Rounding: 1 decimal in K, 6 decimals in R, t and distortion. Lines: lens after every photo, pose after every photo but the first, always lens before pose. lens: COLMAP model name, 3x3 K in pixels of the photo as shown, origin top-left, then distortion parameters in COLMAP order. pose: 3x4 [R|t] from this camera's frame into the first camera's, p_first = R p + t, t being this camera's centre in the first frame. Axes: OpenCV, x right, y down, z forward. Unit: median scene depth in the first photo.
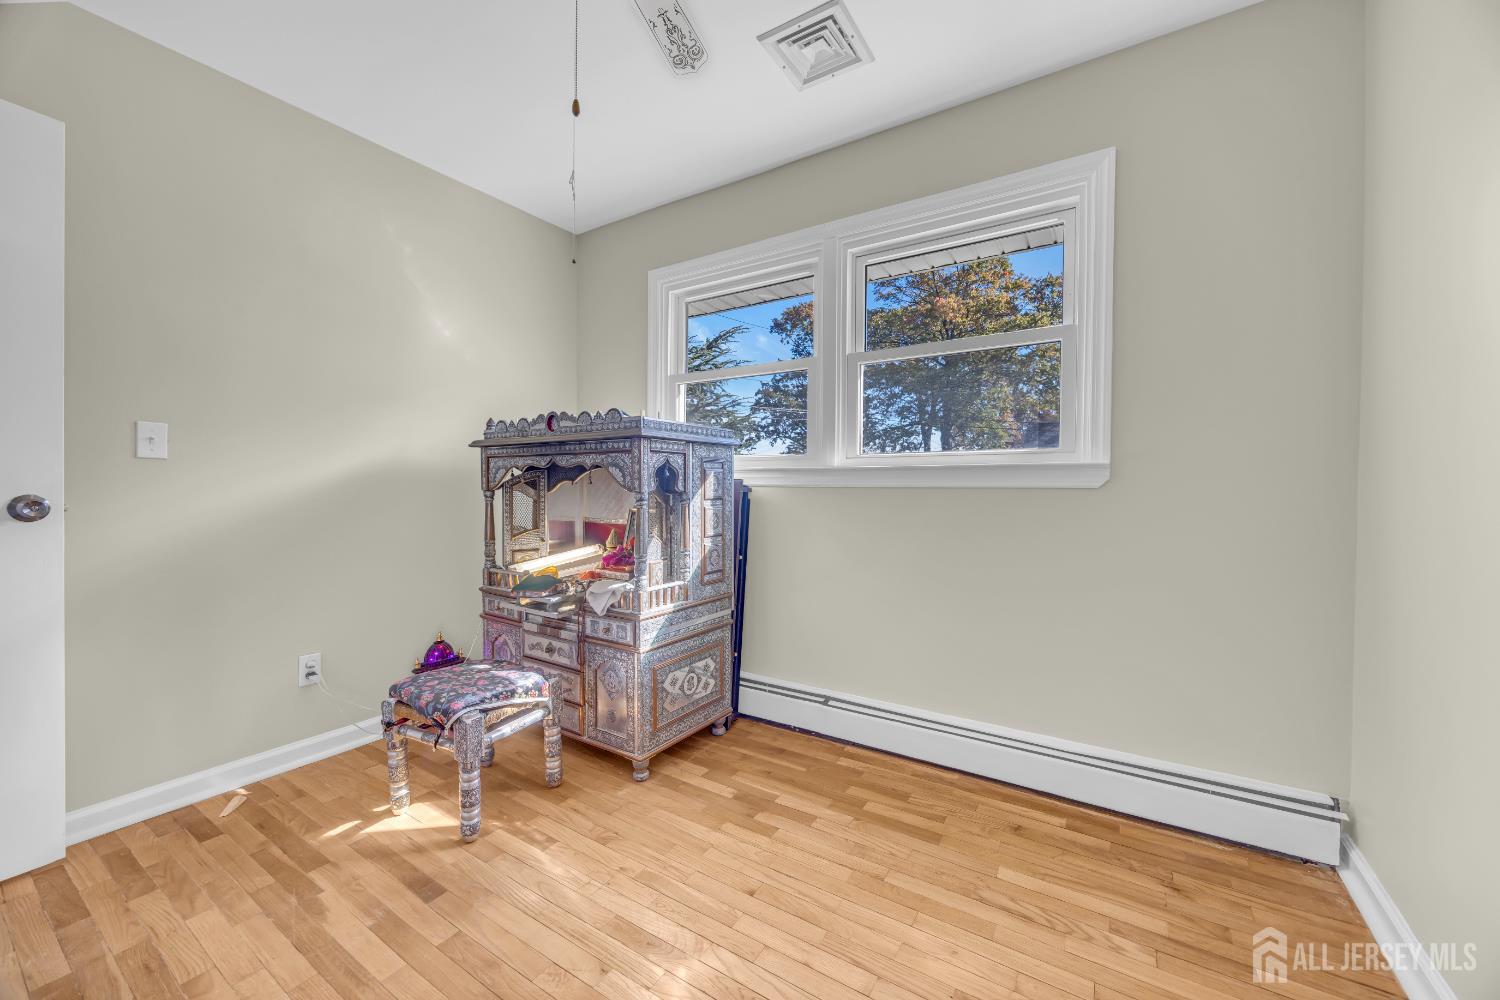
lens RADIAL K [[578.8, 0, 754.7], [0, 578.8, 490.9], [0, 0, 1]] dist [-0.001822, -0.000549]
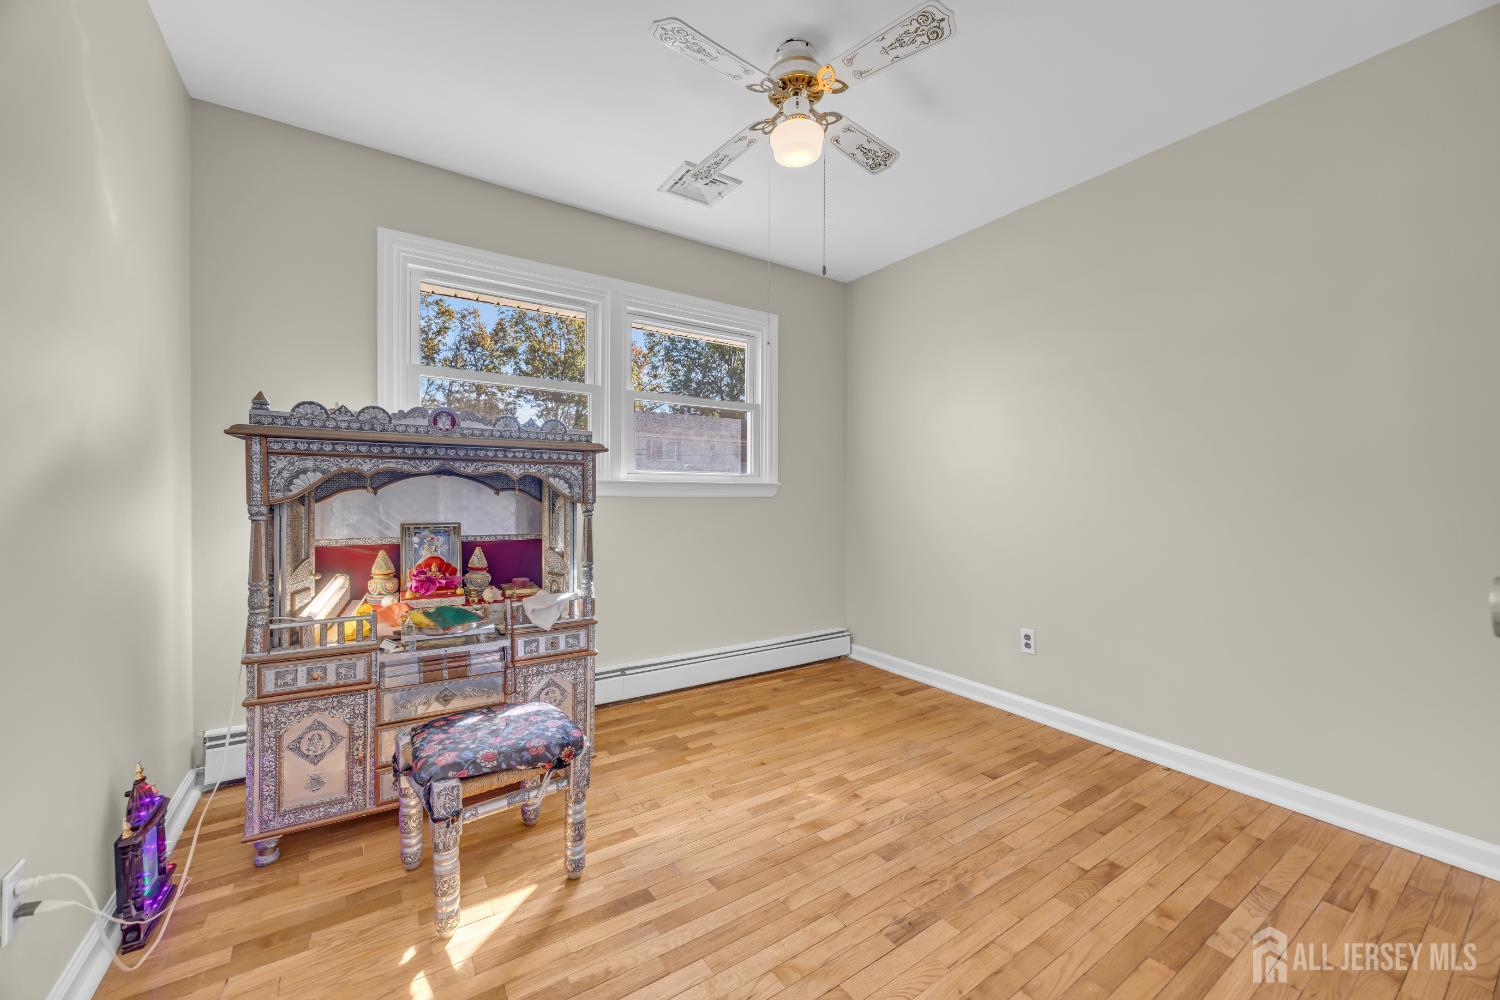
lens RADIAL K [[582.3, 0, 767.8], [0, 582.3, 491.4], [0, 0, 1]] dist [0.014528, -0.000076]
pose [[0.383719, 0.004269, 0.923440, -1.079673], [0.004608, 0.999968, -0.006538, -0.010835], [-0.923439, 0.006764, 0.383687, 0.294969]]
